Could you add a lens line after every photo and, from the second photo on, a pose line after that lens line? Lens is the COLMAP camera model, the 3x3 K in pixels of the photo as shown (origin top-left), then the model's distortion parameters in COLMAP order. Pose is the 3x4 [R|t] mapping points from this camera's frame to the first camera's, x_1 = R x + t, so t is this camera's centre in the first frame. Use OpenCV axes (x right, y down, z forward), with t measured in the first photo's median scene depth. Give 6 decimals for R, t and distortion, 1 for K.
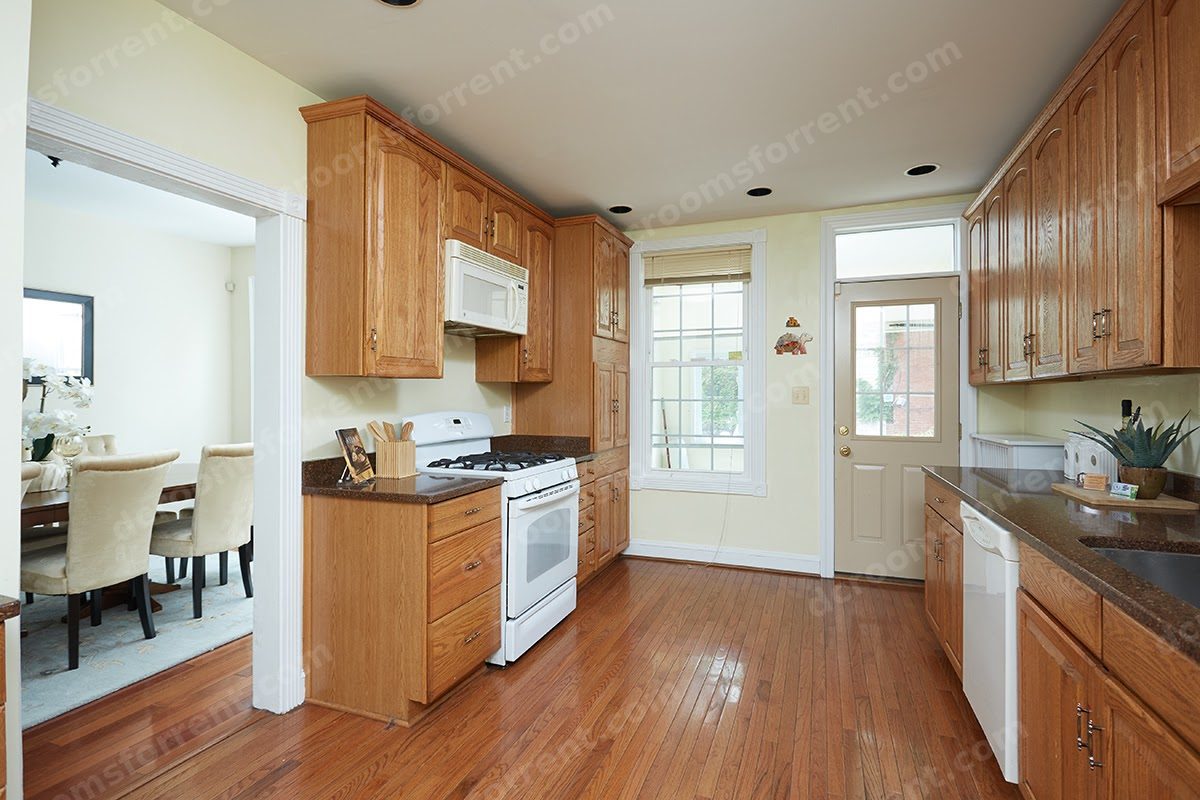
lens RADIAL K [[621.8, 0, 605.6], [0, 621.8, 396.3], [0, 0, 1]] dist [0.014922, -0.003270]
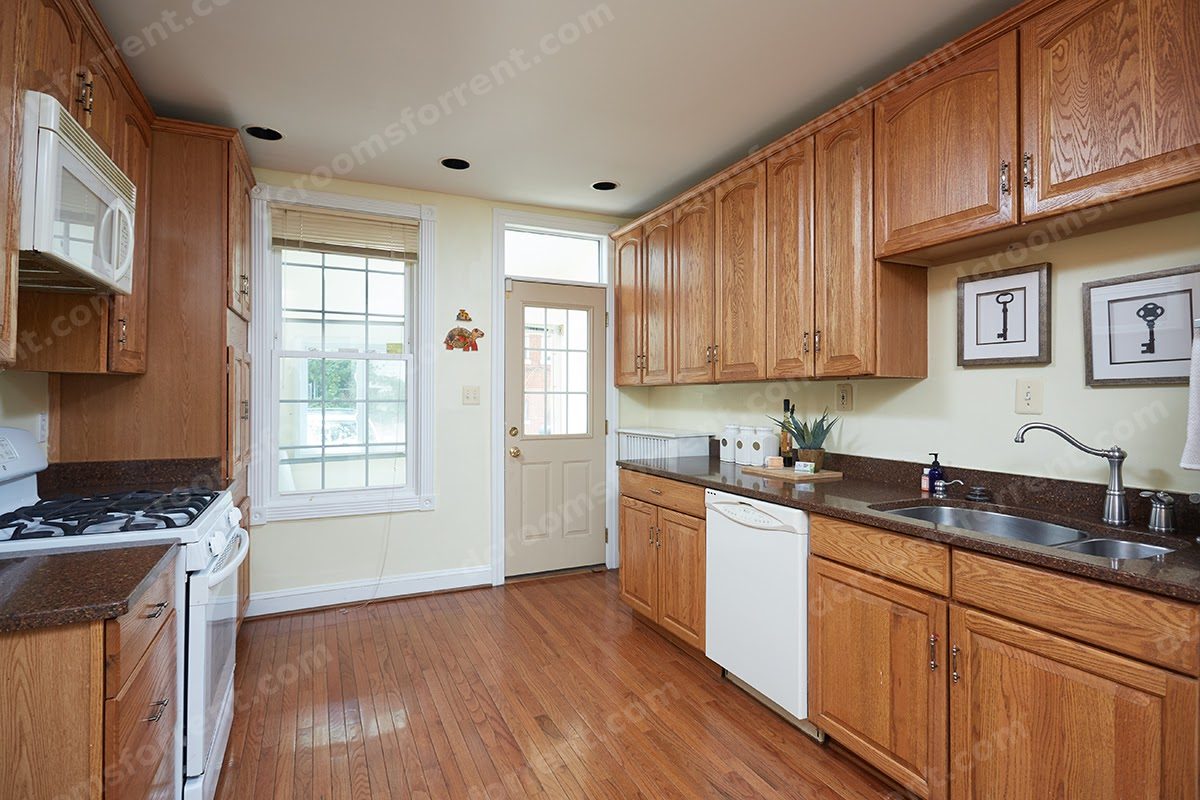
lens RADIAL K [[621.8, 0, 603.8], [0, 621.8, 396.0], [0, 0, 1]] dist [0.014922, -0.003270]
pose [[0.674374, -0.001684, 0.738388, -0.243423], [-0.000354, 0.999997, 0.002604, -0.002790], [-0.738389, -0.002017, 0.674372, 0.234482]]
